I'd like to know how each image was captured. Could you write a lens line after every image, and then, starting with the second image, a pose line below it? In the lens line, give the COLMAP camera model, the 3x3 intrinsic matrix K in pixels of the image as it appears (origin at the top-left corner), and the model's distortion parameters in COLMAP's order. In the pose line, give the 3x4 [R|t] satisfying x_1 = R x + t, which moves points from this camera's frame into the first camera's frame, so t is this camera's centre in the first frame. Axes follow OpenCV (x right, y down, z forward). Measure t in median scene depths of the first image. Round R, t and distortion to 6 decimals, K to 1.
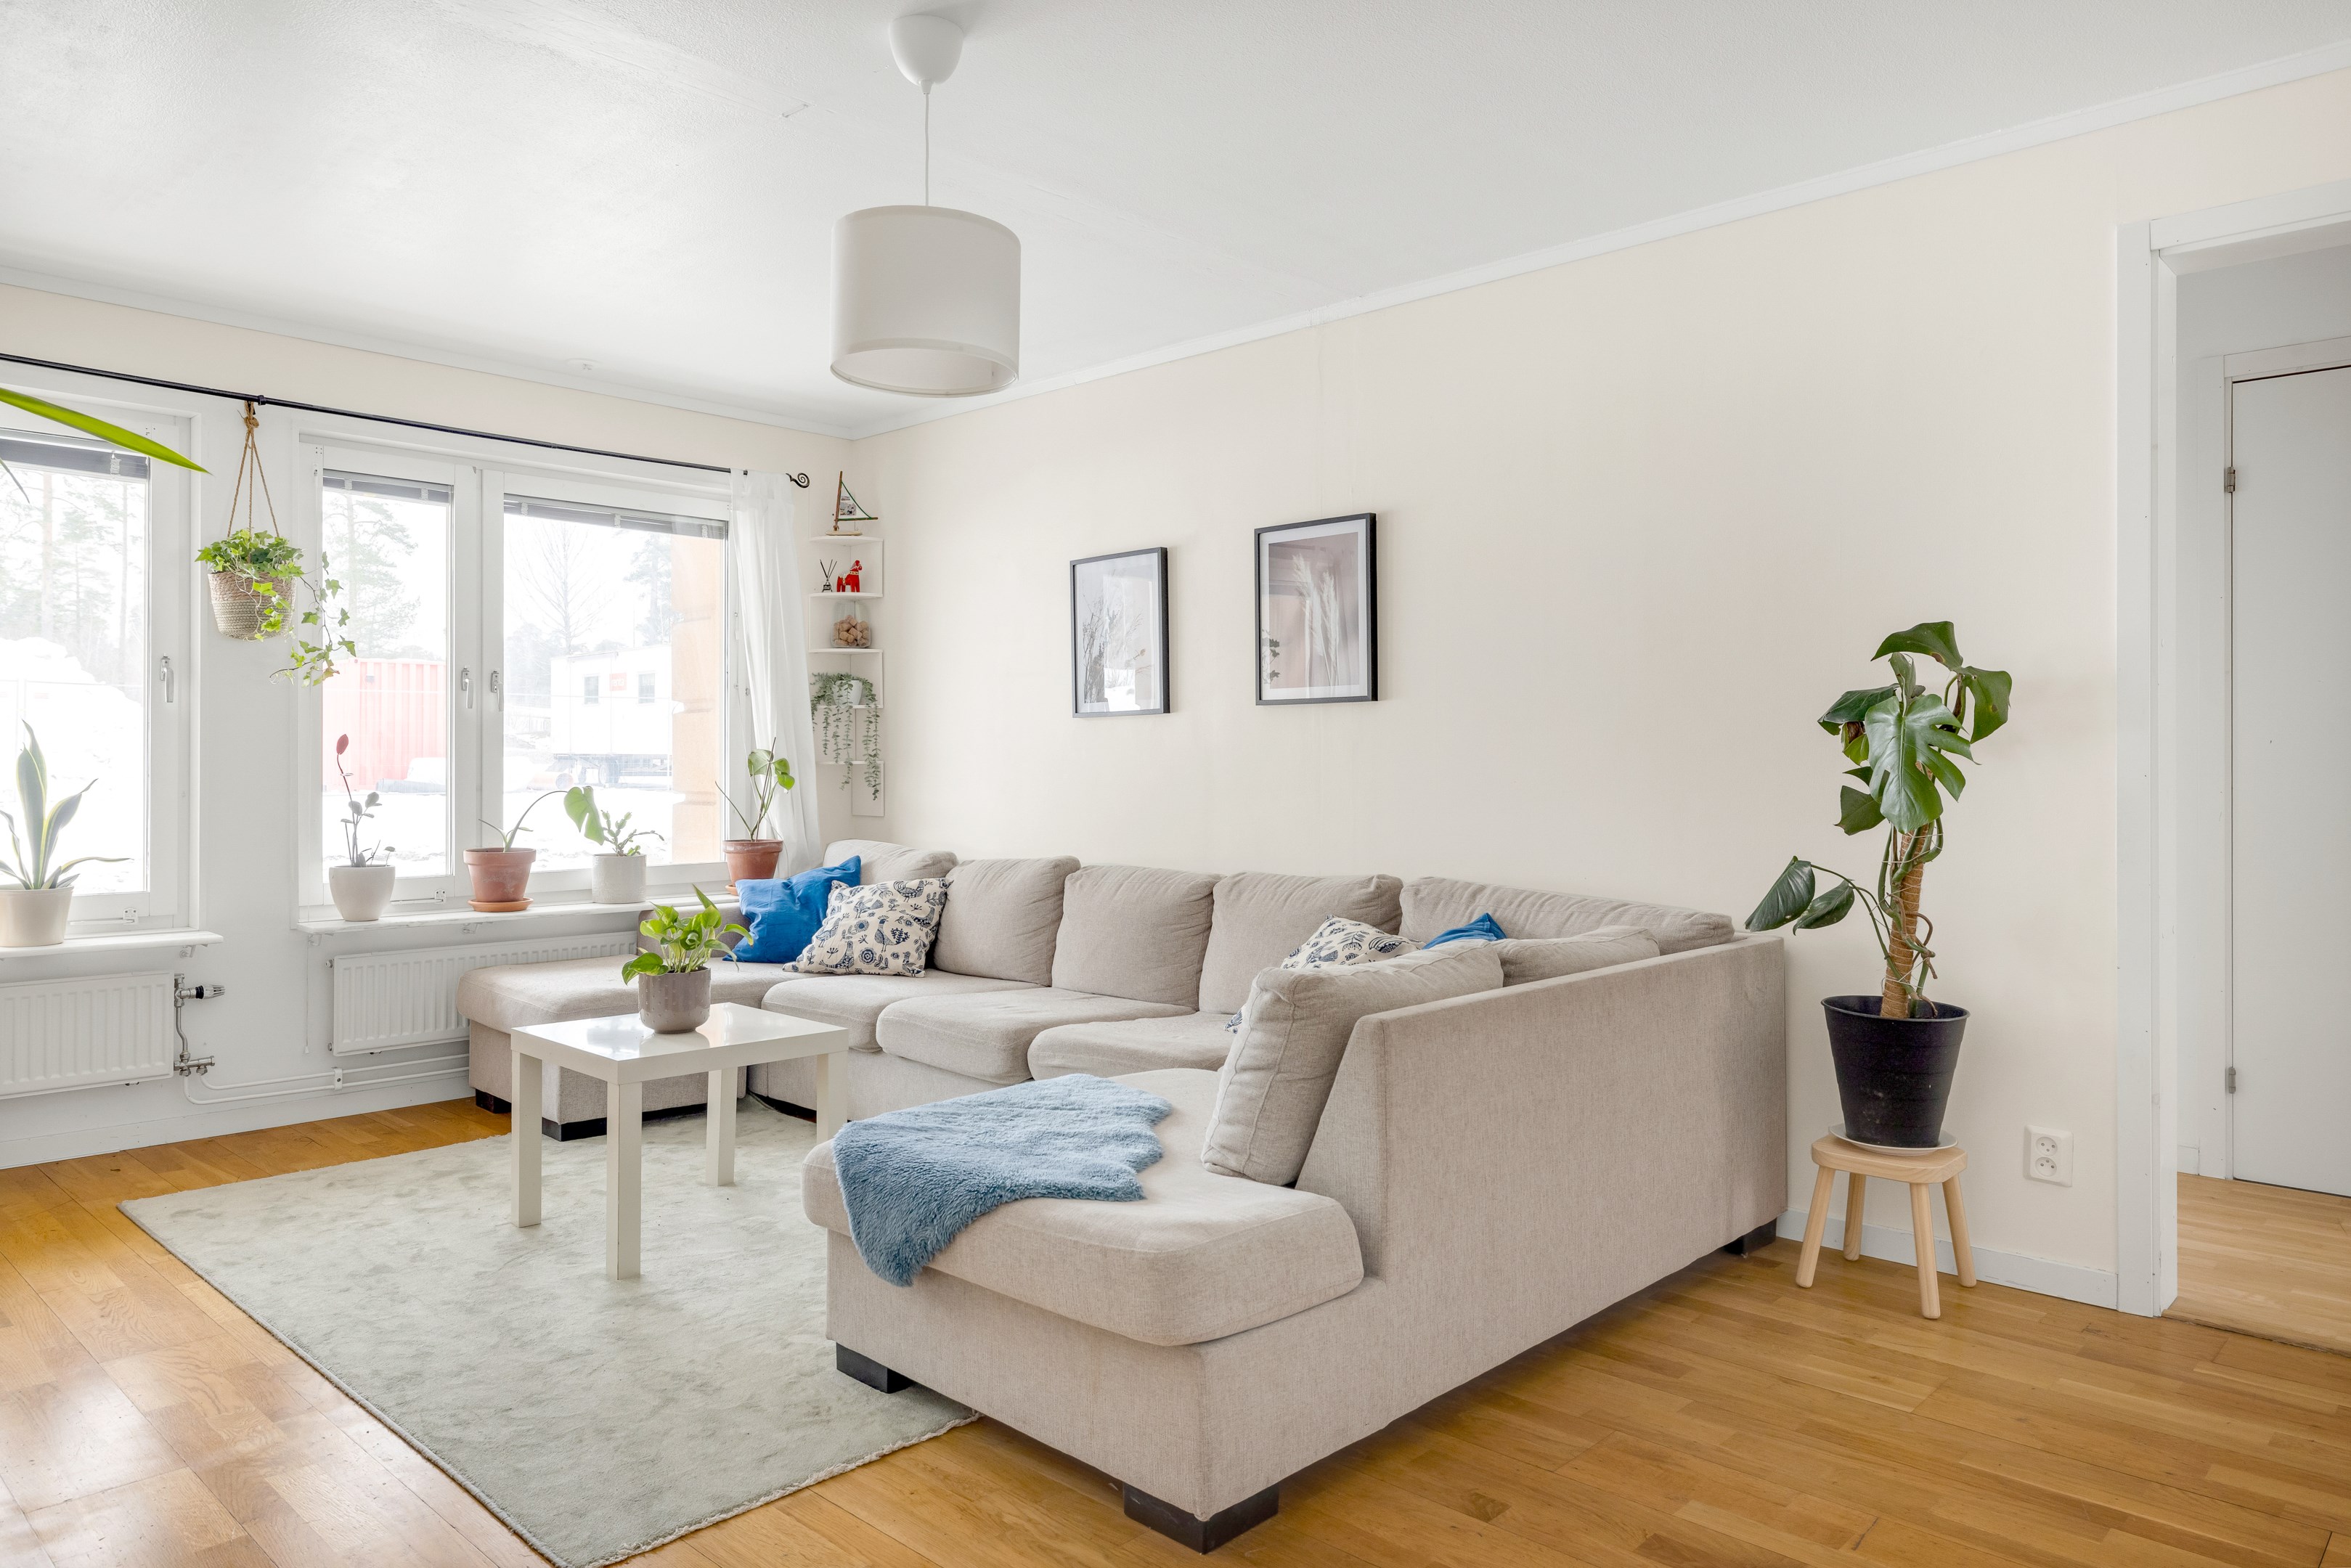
lens RADIAL K [[1518.7, 0, 1217.5], [0, 1518.7, 754.6], [0, 0, 1]] dist [0.007816, 0.002236]
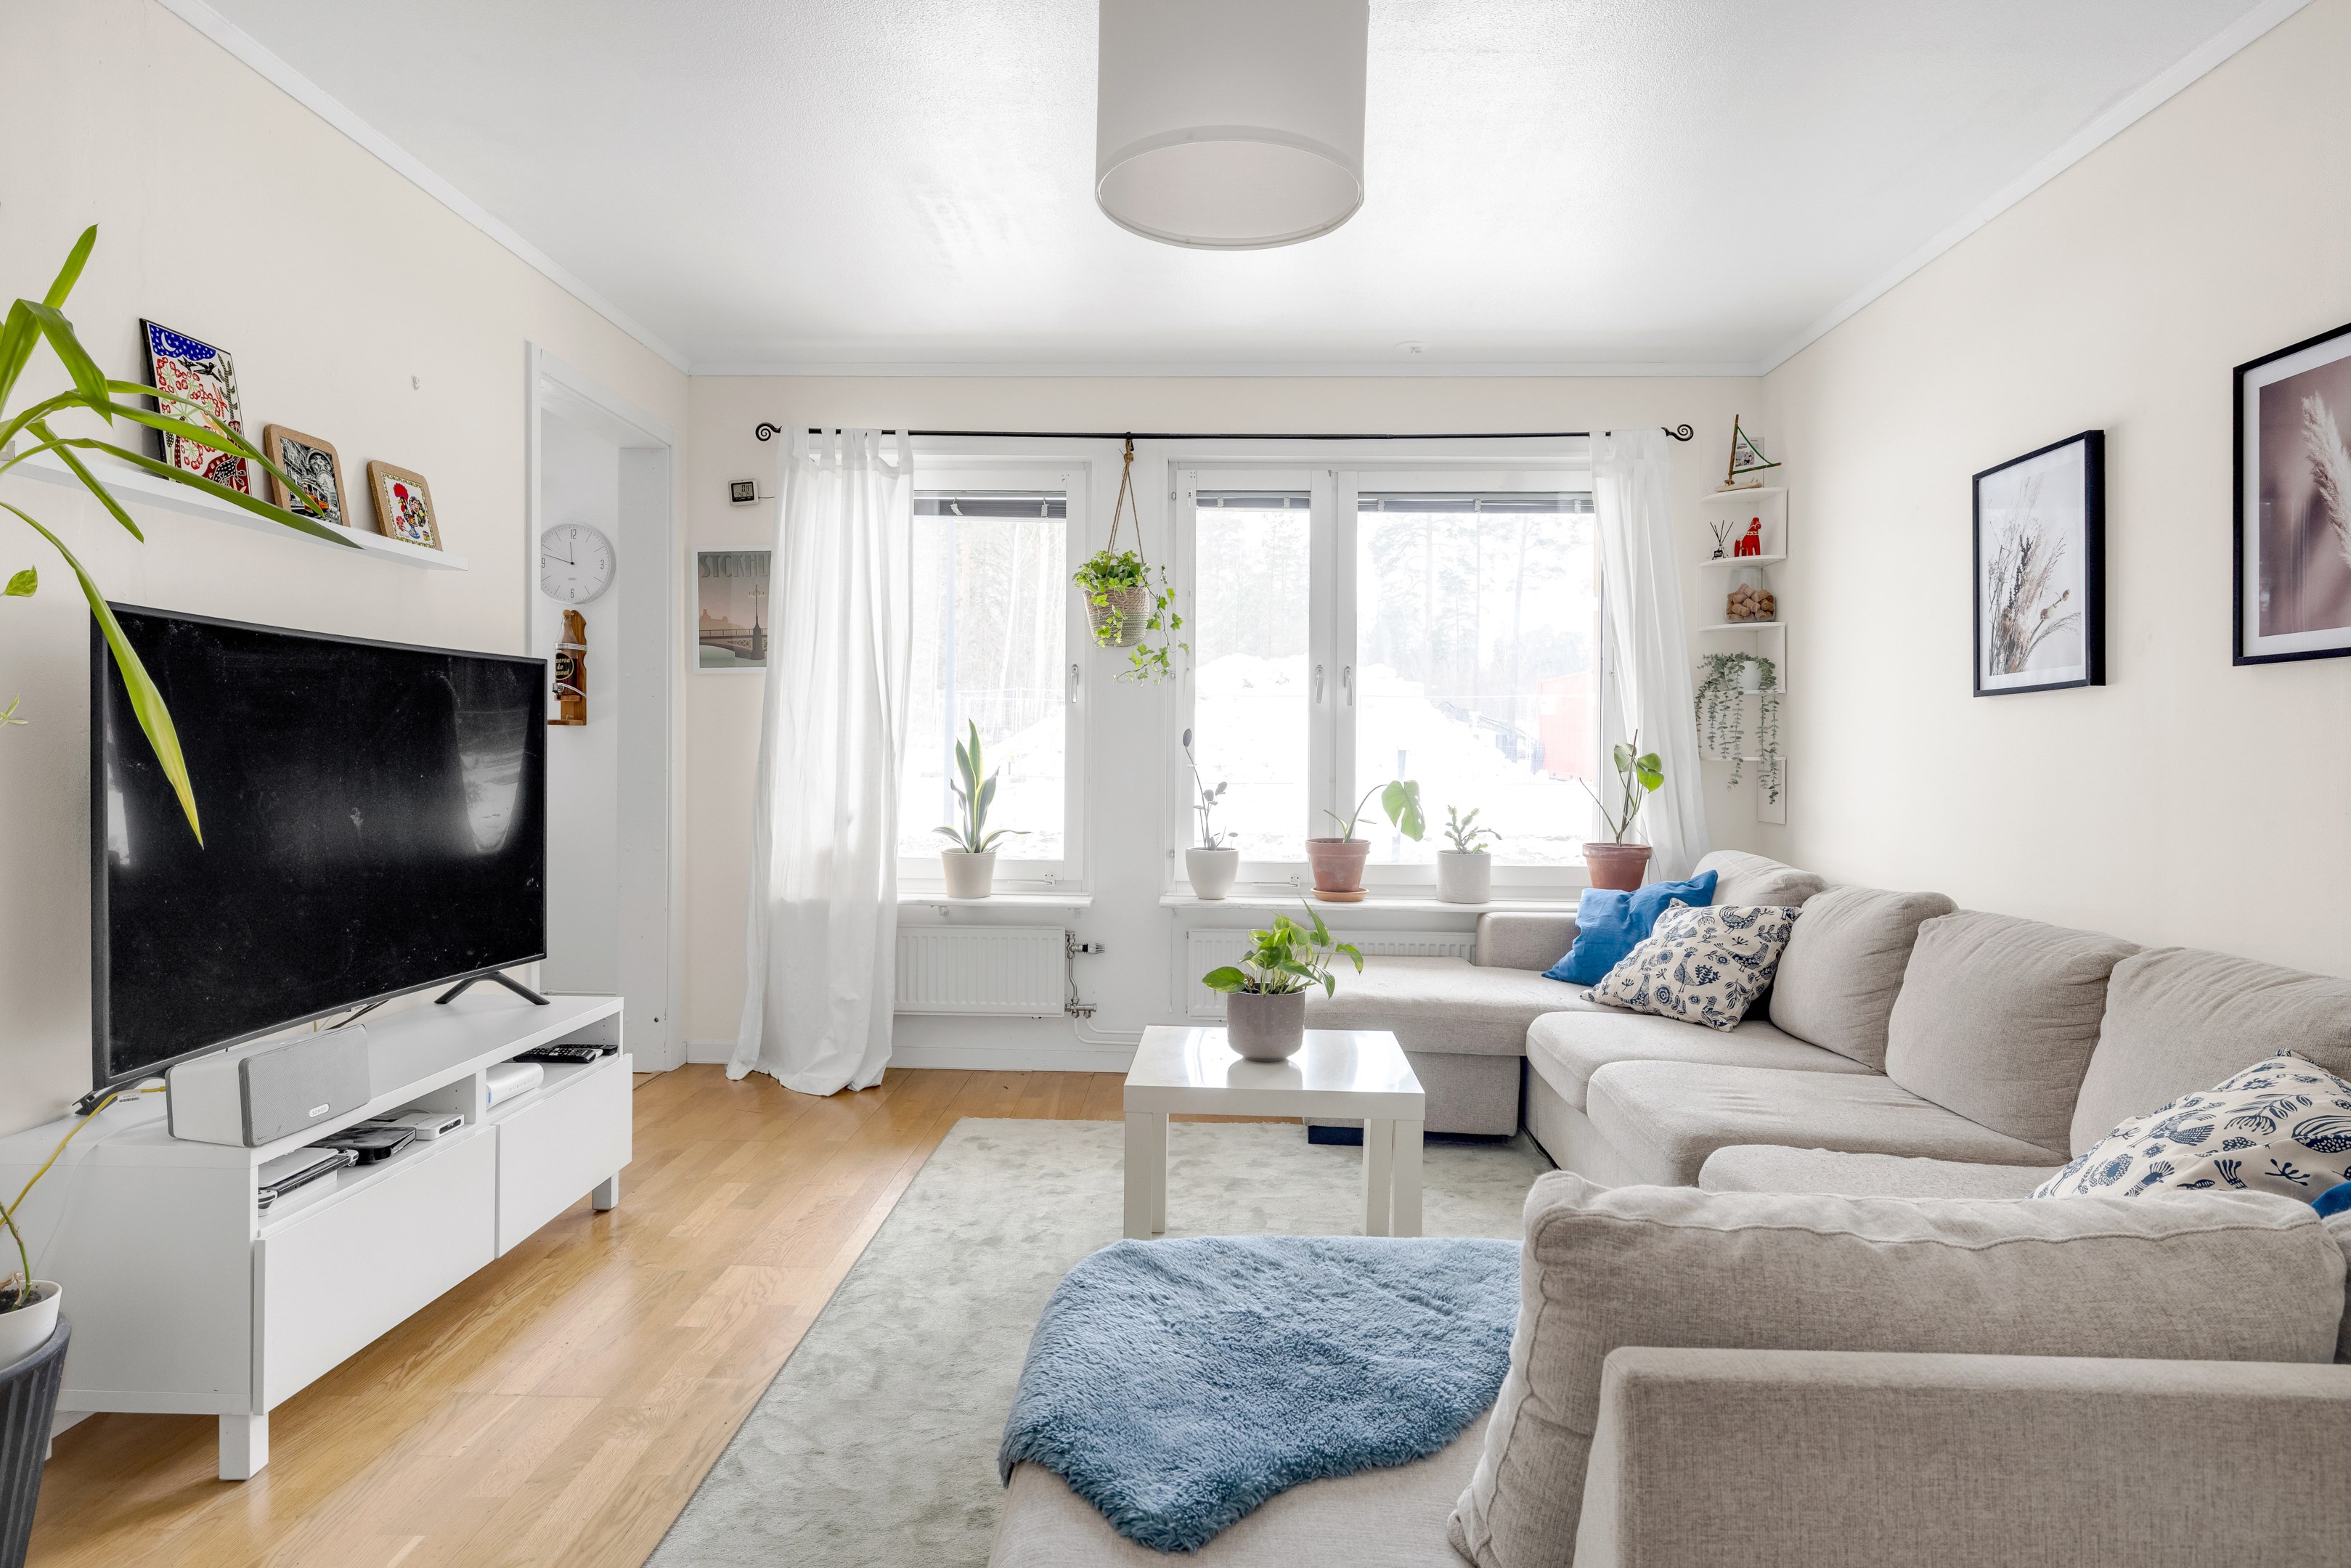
lens RADIAL K [[1358.0, 0, 1168.6], [0, 1358.0, 762.0], [0, 0, 1]] dist [0.001509, -0.001561]
pose [[0.649369, 0.010344, -0.760403, 0.149157], [-0.004595, 0.999943, 0.009679, 0.001434], [0.760459, -0.002791, 0.649379, 0.321193]]
